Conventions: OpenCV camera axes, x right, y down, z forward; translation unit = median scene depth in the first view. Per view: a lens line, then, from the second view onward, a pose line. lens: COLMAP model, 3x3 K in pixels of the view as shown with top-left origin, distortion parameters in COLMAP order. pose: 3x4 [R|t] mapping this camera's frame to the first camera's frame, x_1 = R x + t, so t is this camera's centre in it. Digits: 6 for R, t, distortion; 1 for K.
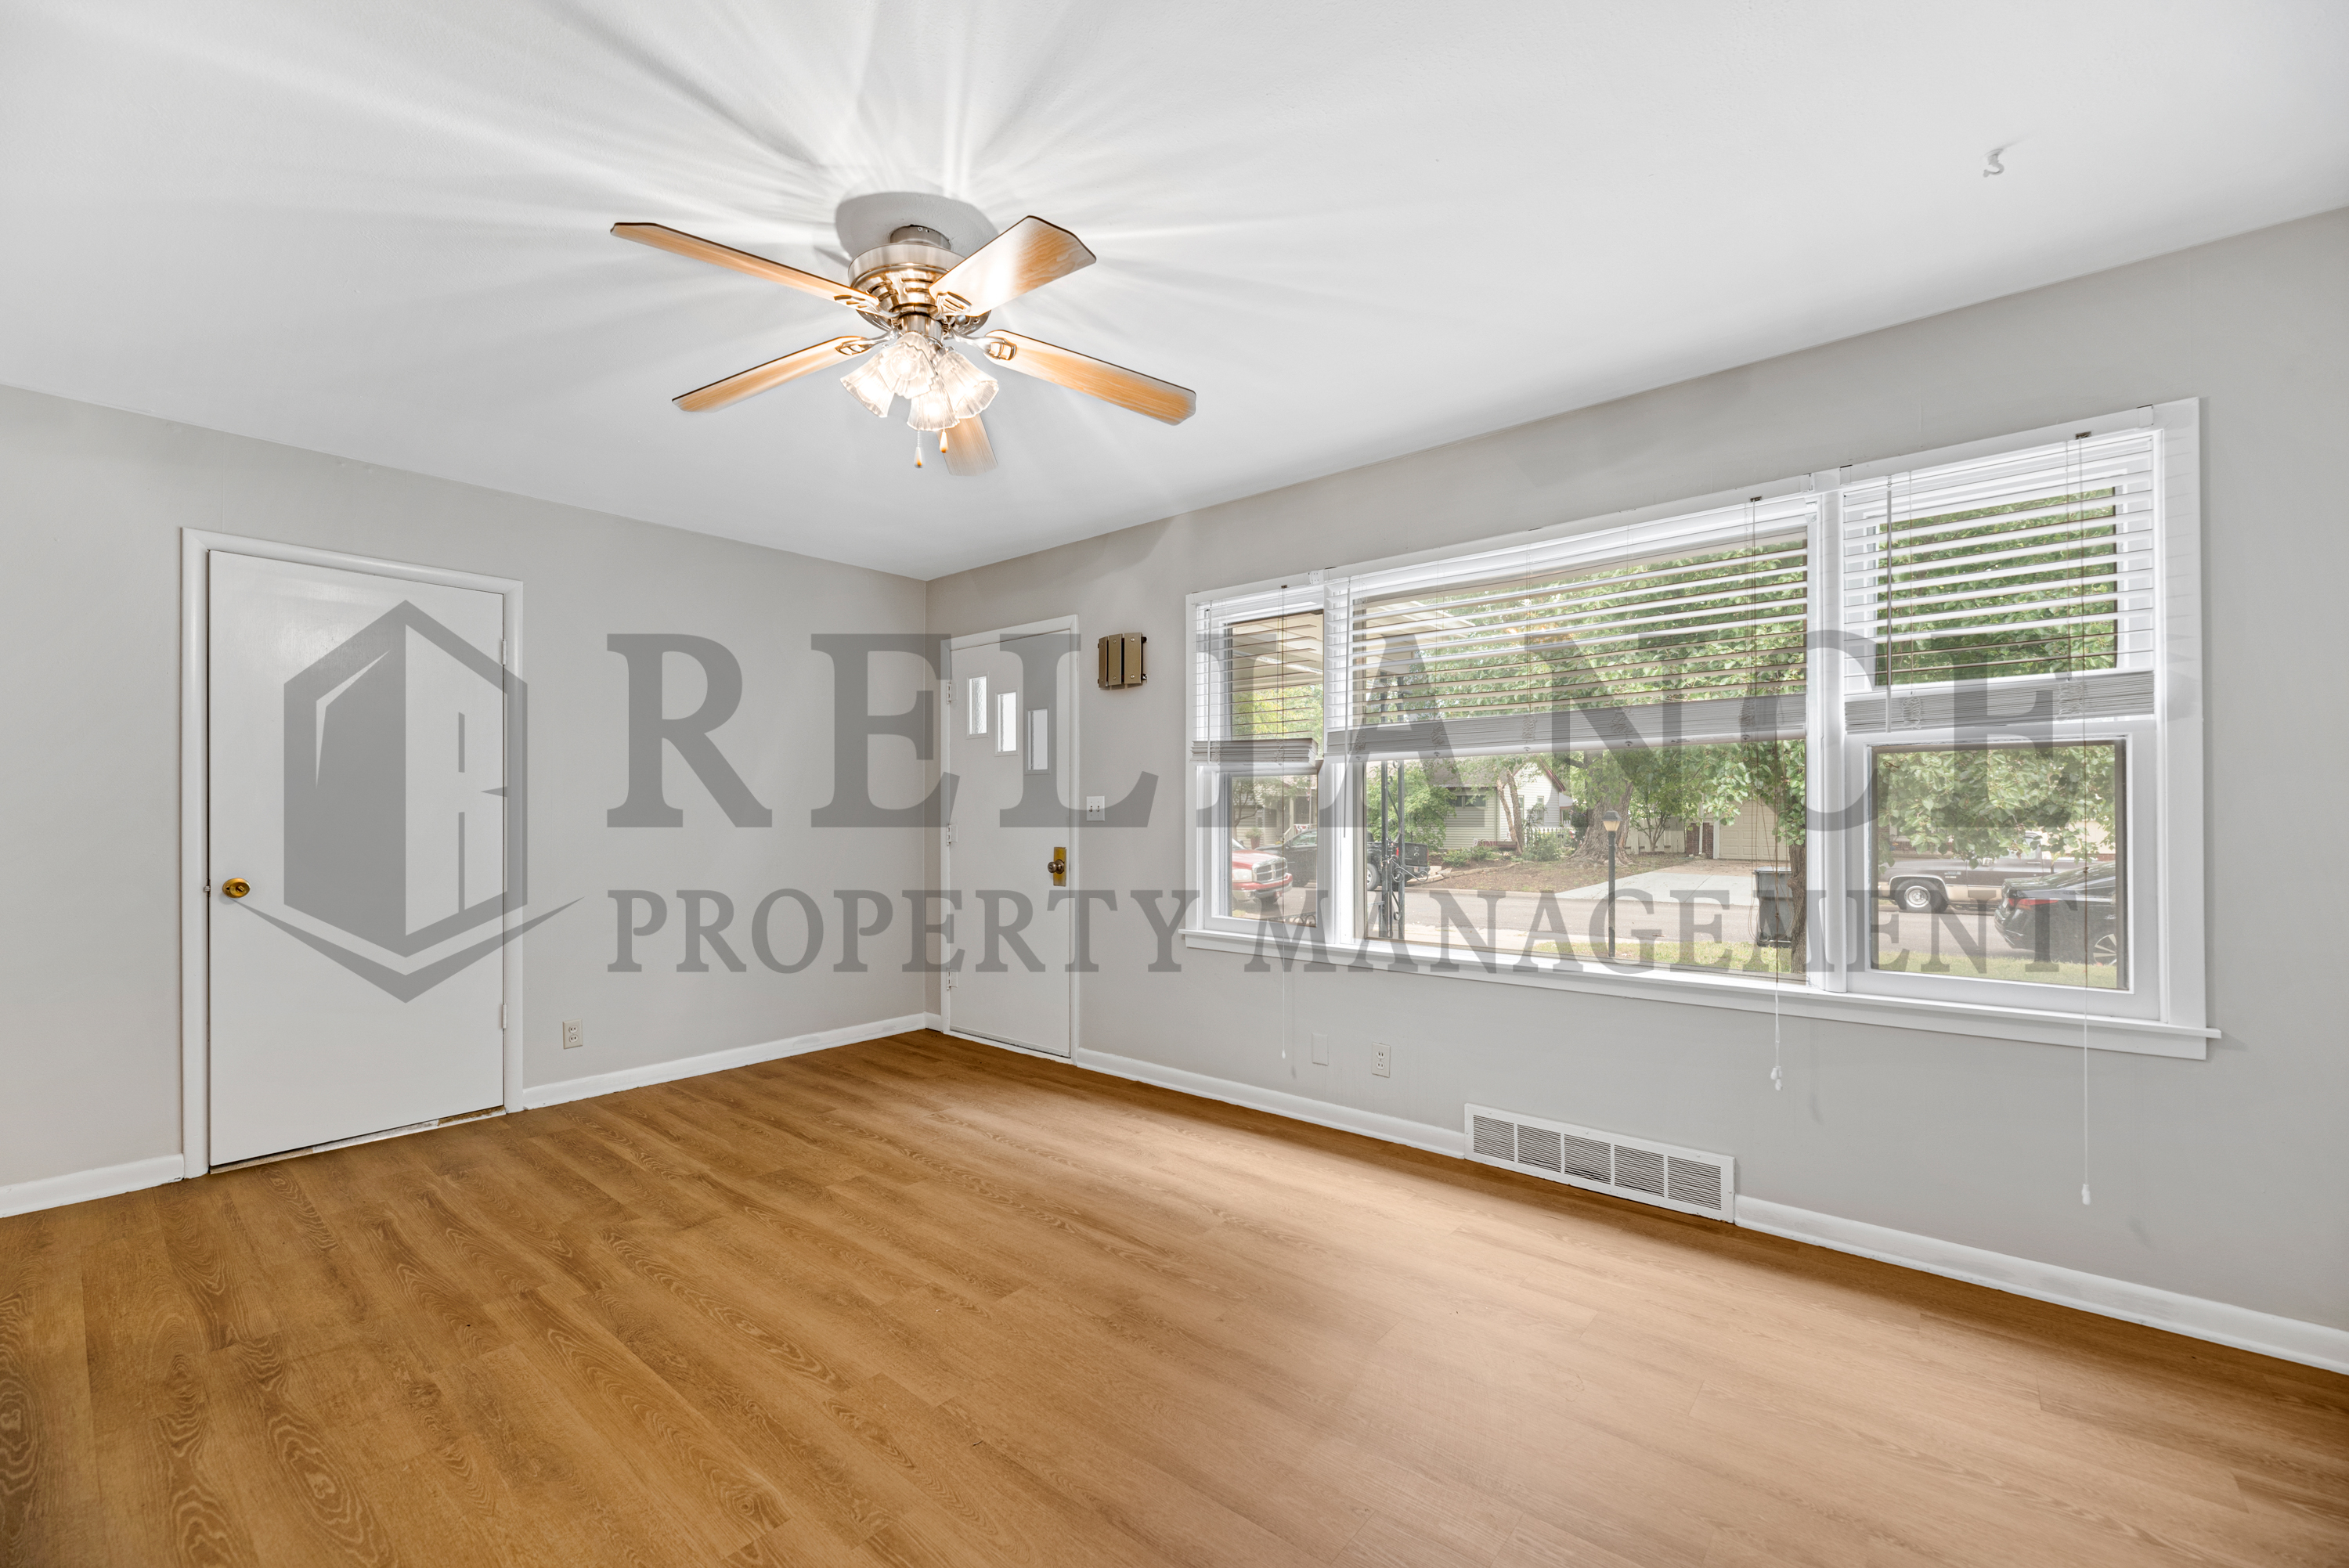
lens RADIAL K [[955.7, 0, 1174.4], [0, 955.7, 804.6], [0, 0, 1]] dist [-0.000531, -0.000138]
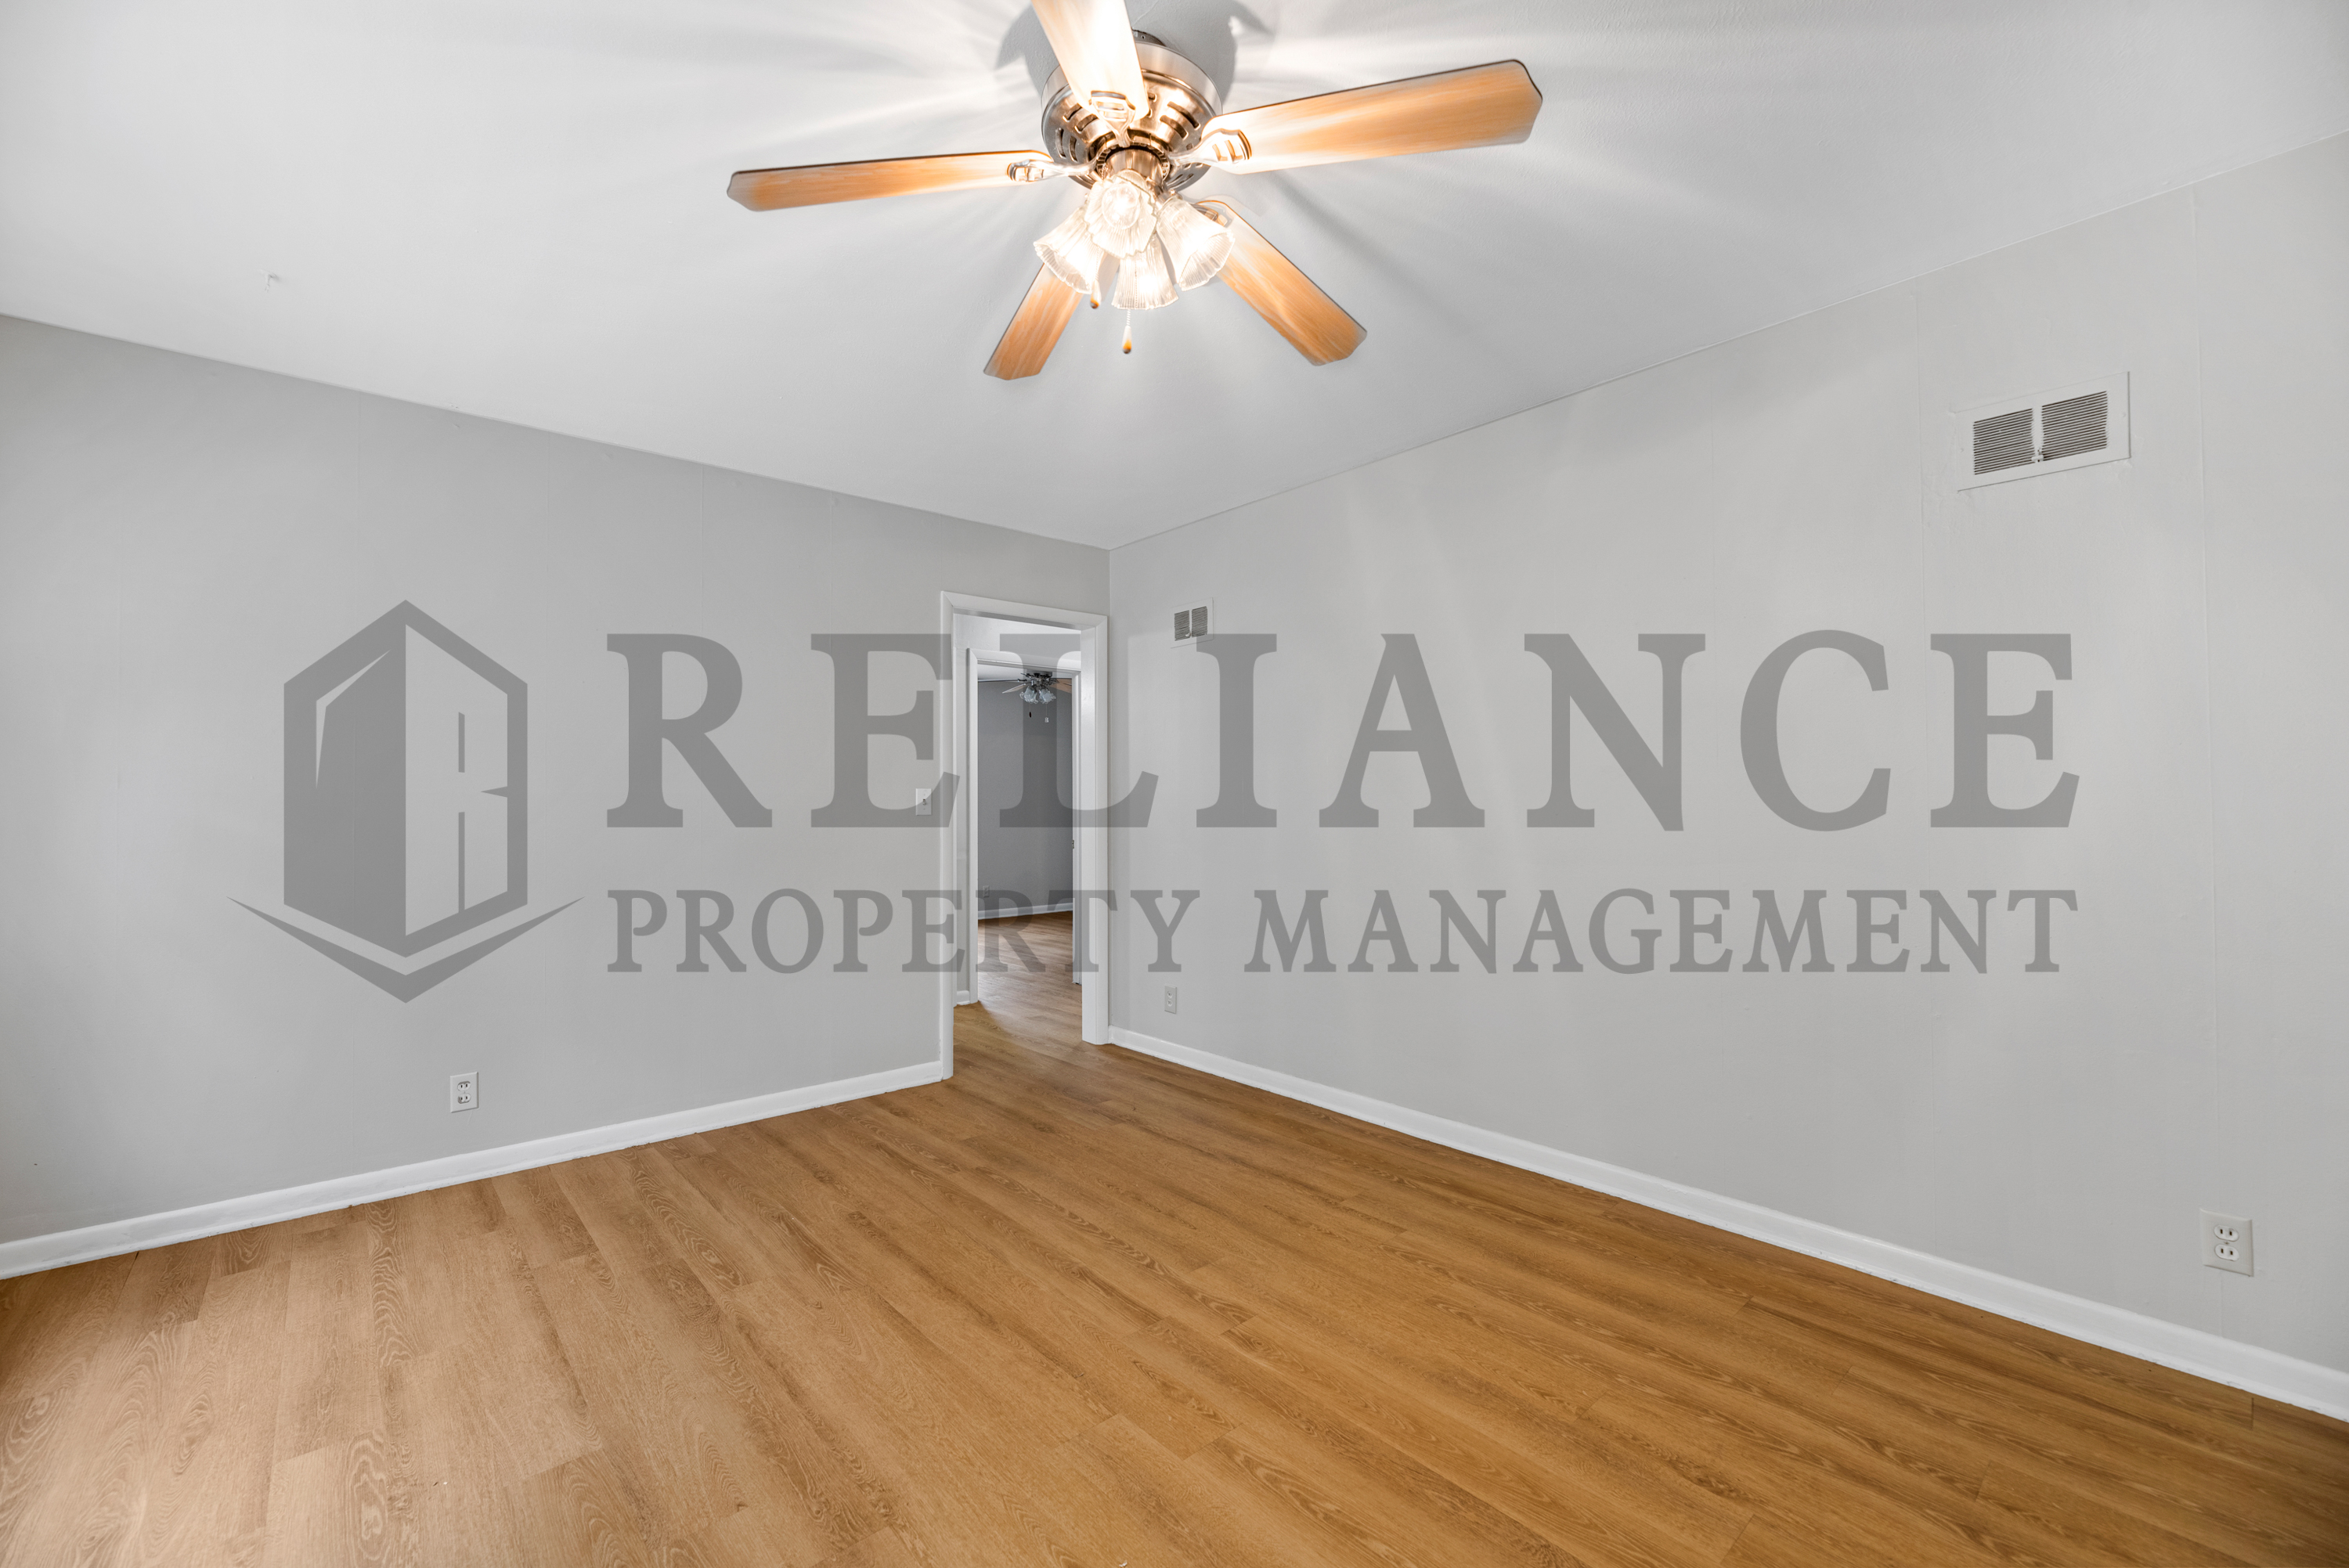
lens RADIAL K [[955.7, 0, 1174.4], [0, 955.7, 804.6], [0, 0, 1]] dist [-0.000531, -0.000138]
pose [[-0.988227, 0.008197, 0.152778, -0.481207], [0.007398, 0.999956, -0.005795, 0.016096], [-0.152818, -0.004597, -0.988244, 2.046253]]
